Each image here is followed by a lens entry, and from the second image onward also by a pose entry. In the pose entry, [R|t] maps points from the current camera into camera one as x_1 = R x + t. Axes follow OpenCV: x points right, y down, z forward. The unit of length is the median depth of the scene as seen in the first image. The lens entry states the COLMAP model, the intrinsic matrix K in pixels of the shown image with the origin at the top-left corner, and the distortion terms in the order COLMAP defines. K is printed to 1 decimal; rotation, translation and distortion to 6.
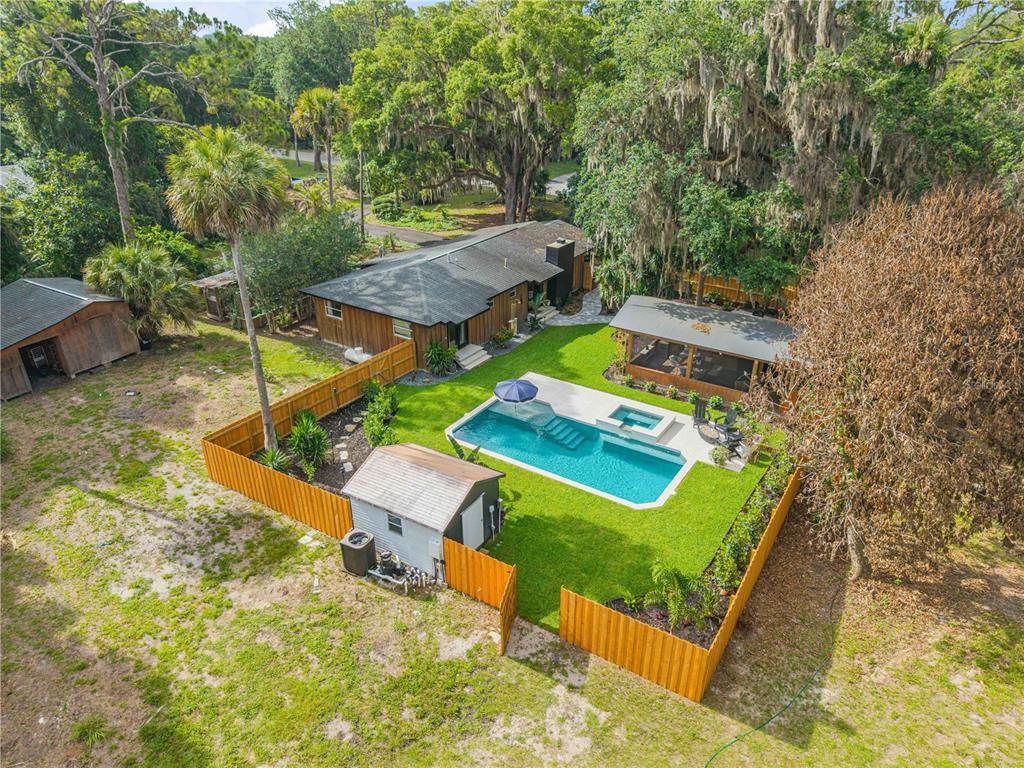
lens RADIAL K [[686.8, 0, 510.7], [0, 686.8, 385.1], [0, 0, 1]] dist [0.006802, -0.010942]
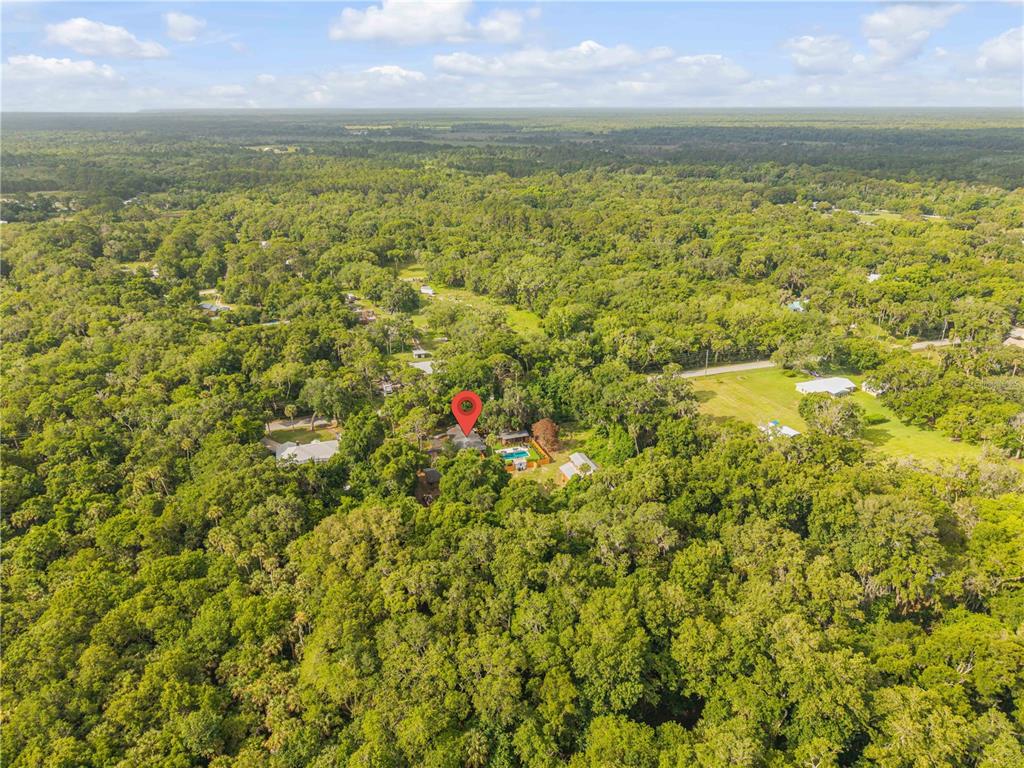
lens RADIAL K [[686.8, 0, 506.4], [0, 686.8, 380.8], [0, 0, 1]] dist [0.006802, -0.010942]
pose [[0.609167, -0.293887, 0.736577, -5.477524], [0.356418, 0.931168, 0.076761, -1.332506], [-0.708436, 0.215769, 0.671984, -4.390904]]
